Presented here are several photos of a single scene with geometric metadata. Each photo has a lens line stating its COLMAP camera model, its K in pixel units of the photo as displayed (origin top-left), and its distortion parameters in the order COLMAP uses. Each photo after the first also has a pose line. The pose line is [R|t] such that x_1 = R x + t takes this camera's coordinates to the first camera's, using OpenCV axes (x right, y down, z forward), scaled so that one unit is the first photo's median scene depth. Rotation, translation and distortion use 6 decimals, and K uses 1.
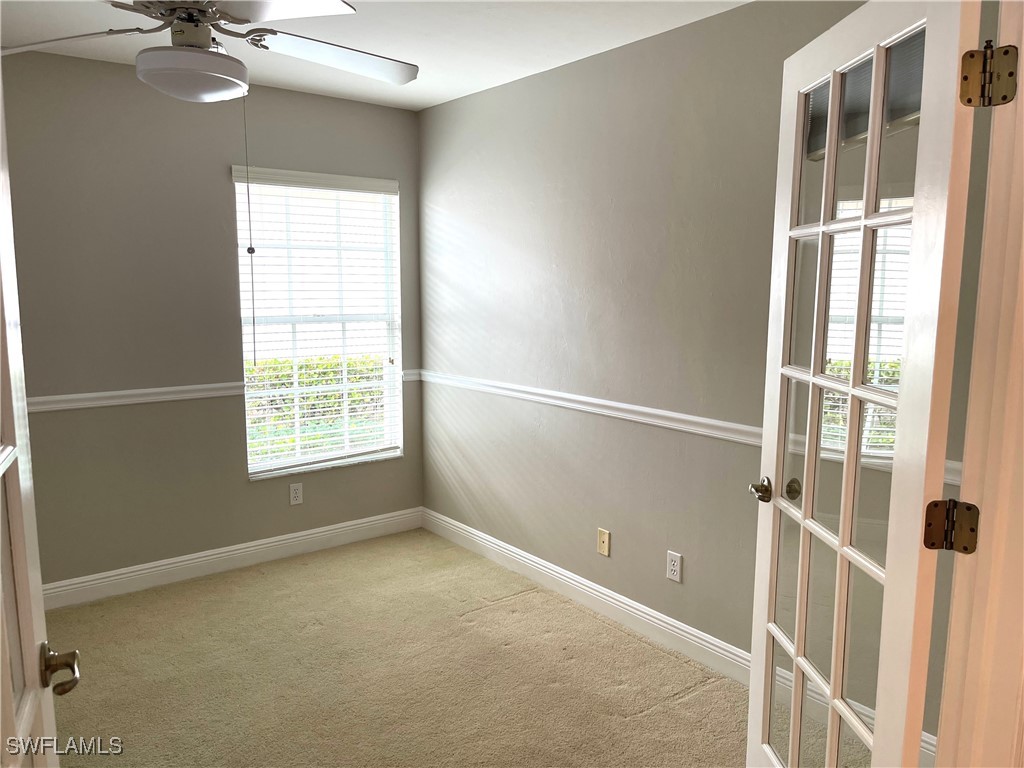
lens RADIAL K [[764.0, 0, 512.0], [0, 764.0, 384.0], [0, 0, 1]] dist [-0.001213, -0.006239]
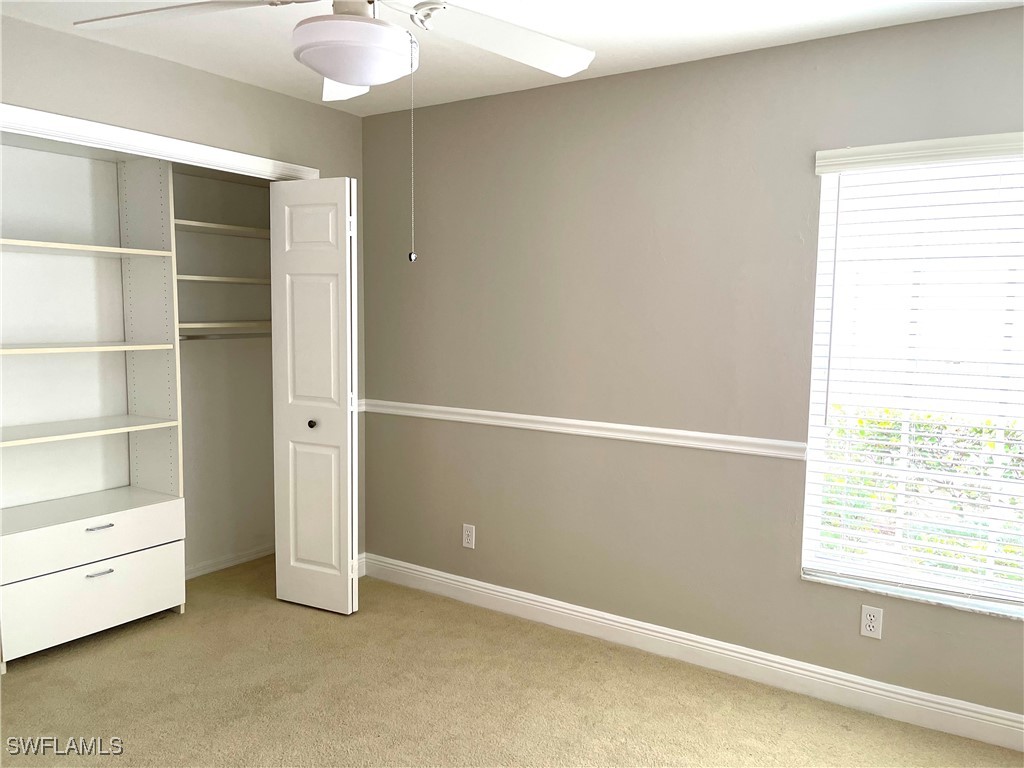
lens RADIAL K [[764.0, 0, 512.0], [0, 764.0, 384.0], [0, 0, 1]] dist [-0.001213, -0.006239]
pose [[0.324372, 0.092216, -0.941424, 0.241025], [-0.141495, 0.988770, 0.048101, -0.054017], [0.935287, 0.117604, 0.333778, 0.474376]]
